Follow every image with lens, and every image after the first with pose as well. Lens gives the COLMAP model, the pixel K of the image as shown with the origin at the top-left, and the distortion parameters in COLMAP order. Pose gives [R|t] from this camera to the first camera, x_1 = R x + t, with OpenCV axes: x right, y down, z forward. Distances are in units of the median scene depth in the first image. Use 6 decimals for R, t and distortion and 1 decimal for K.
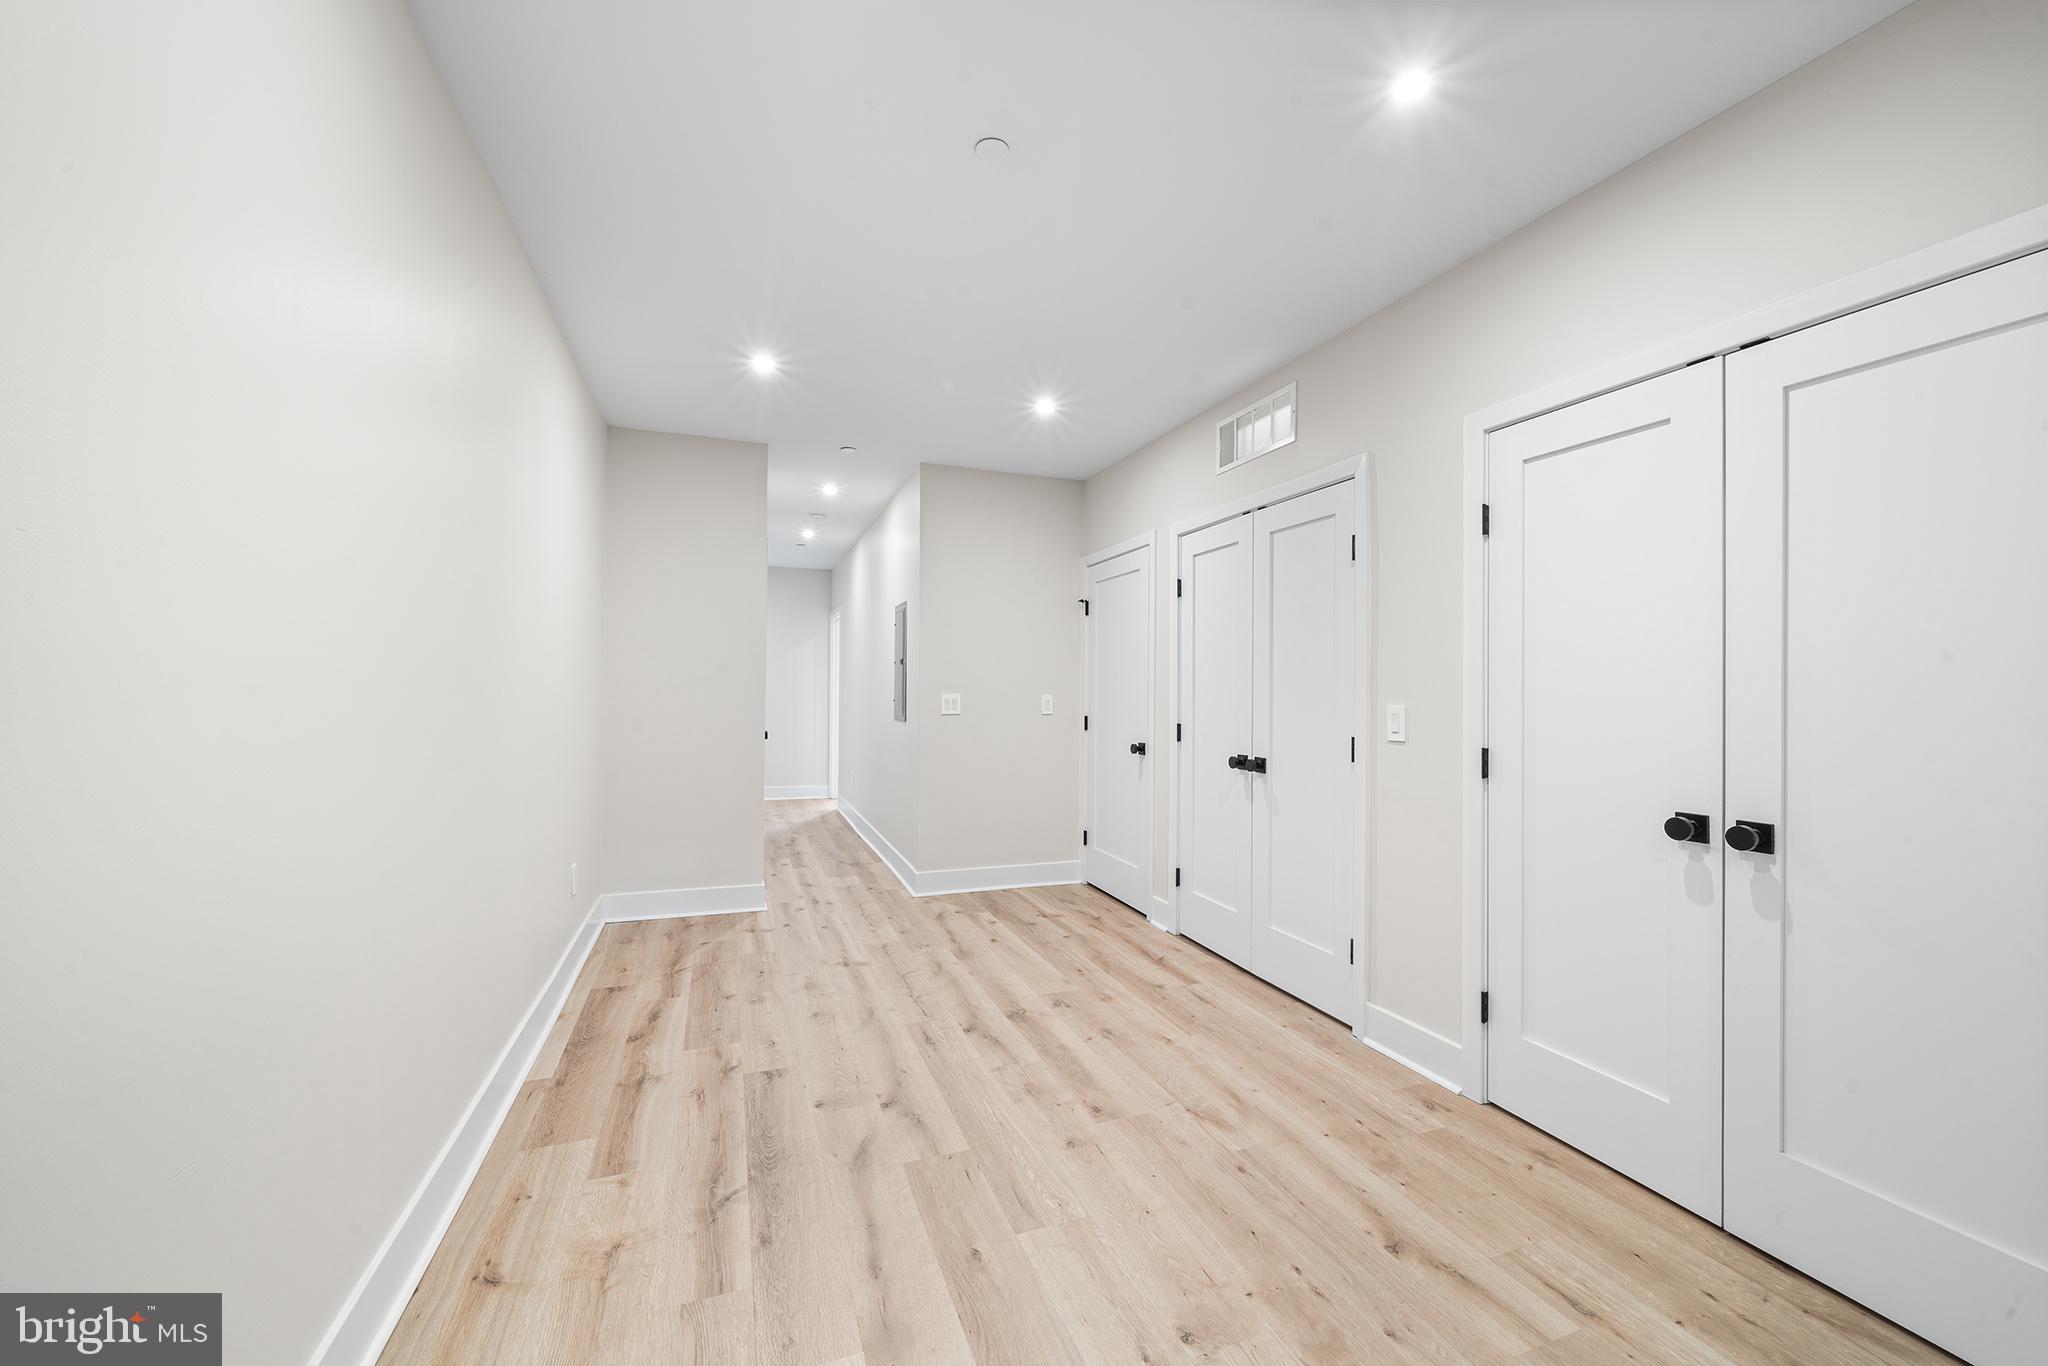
lens RADIAL K [[785.2, 0, 1026.0], [0, 785.2, 675.9], [0, 0, 1]] dist [-0.002105, 0.000250]
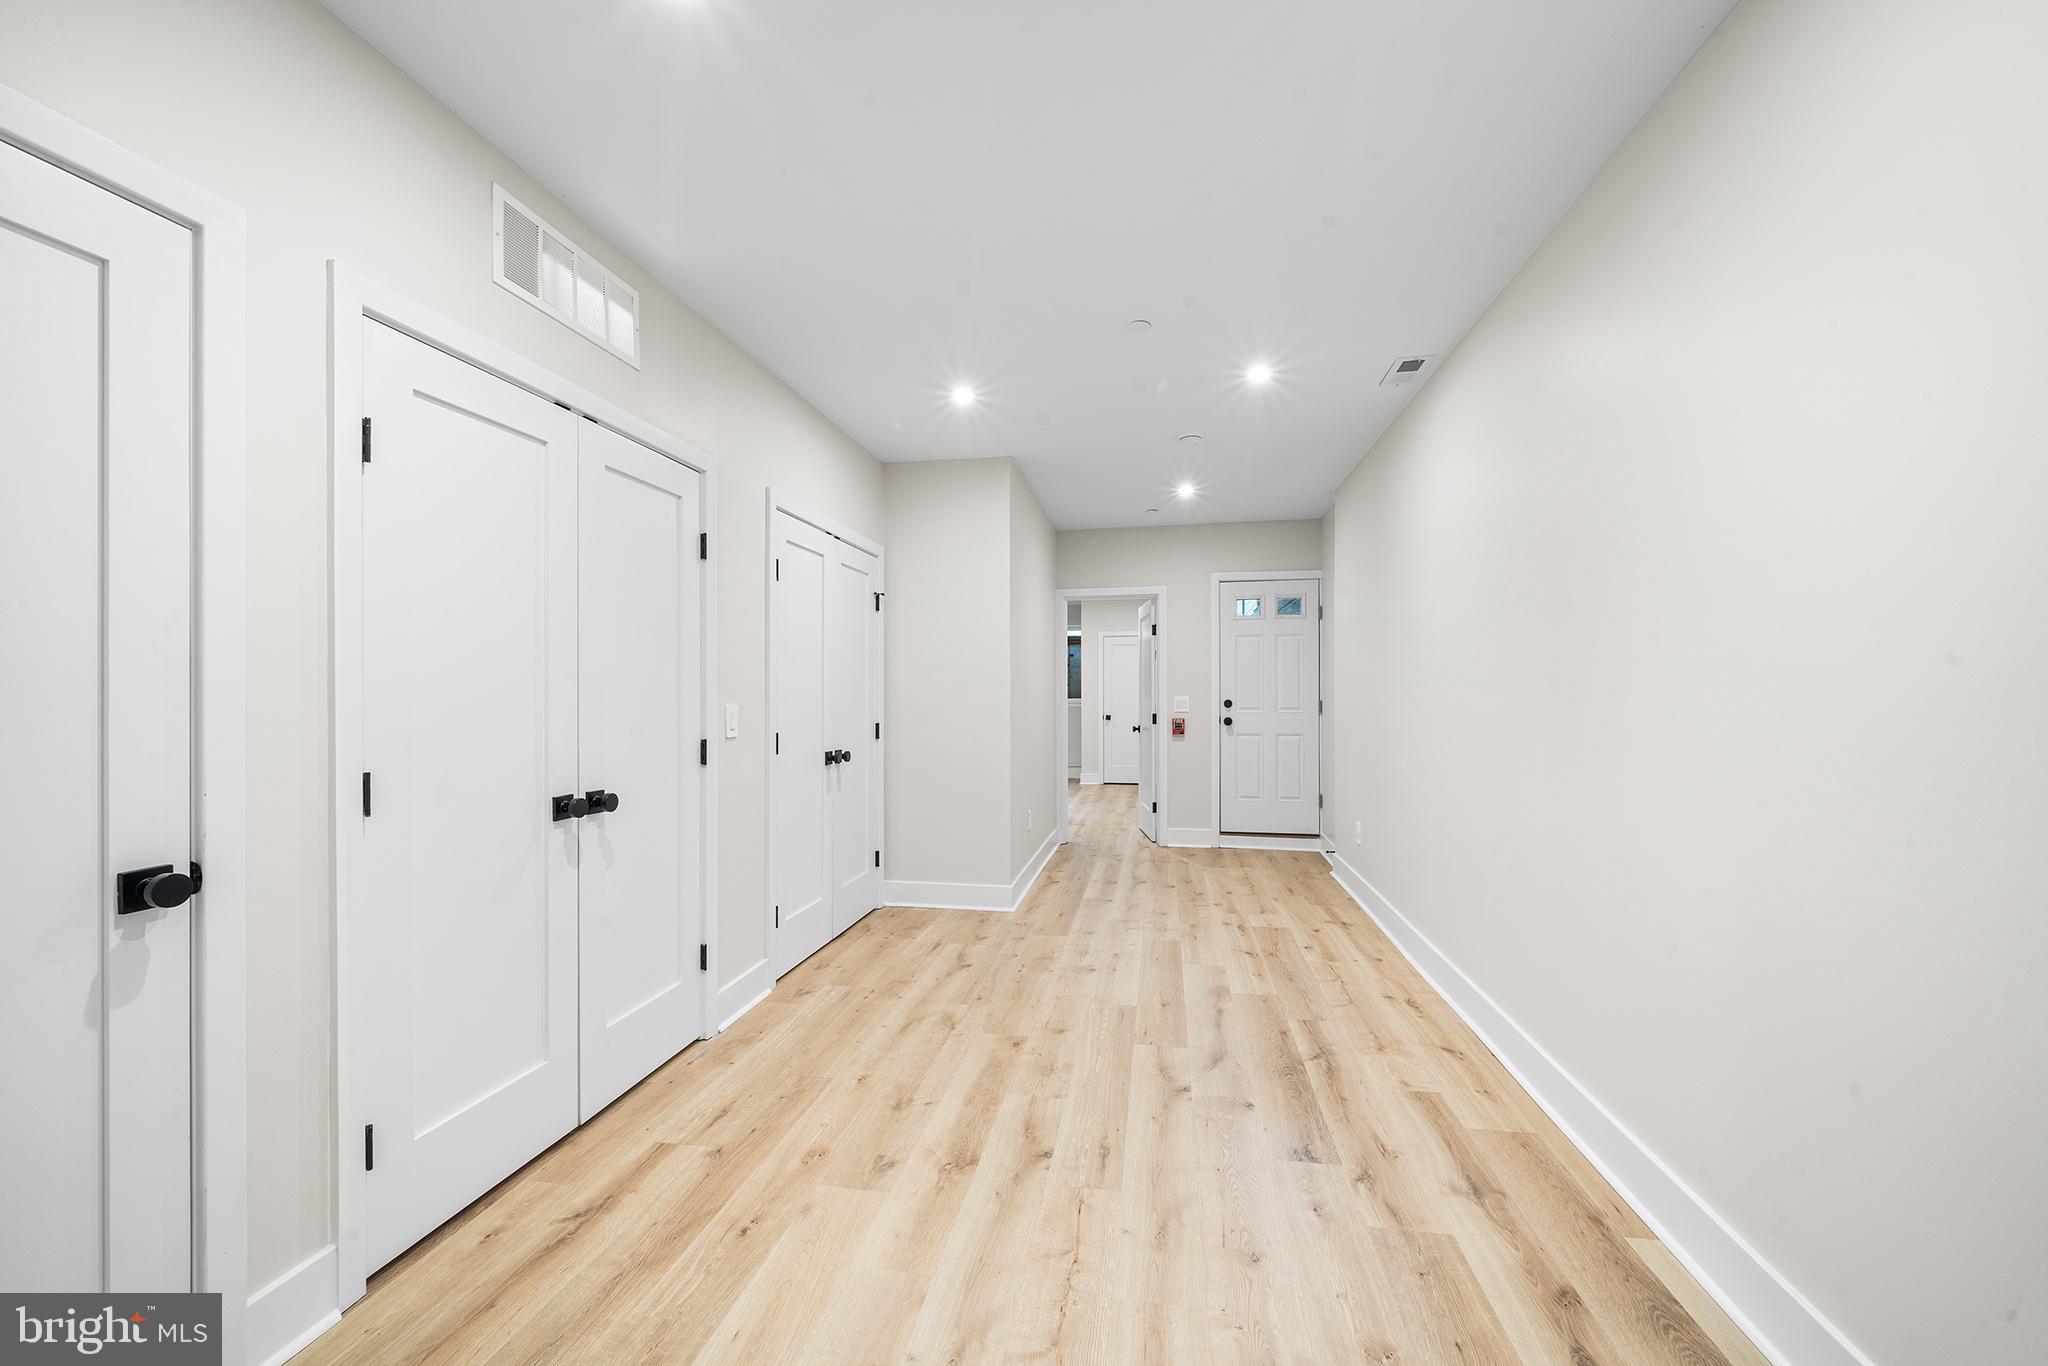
lens RADIAL K [[785.2, 0, 1021.9], [0, 785.2, 690.7], [0, 0, 1]] dist [-0.002105, 0.000250]
pose [[-0.855176, -0.004815, 0.518315, -0.461453], [-0.015187, 0.999760, -0.015771, 0.028379], [-0.518115, -0.021359, -0.855044, 1.751909]]
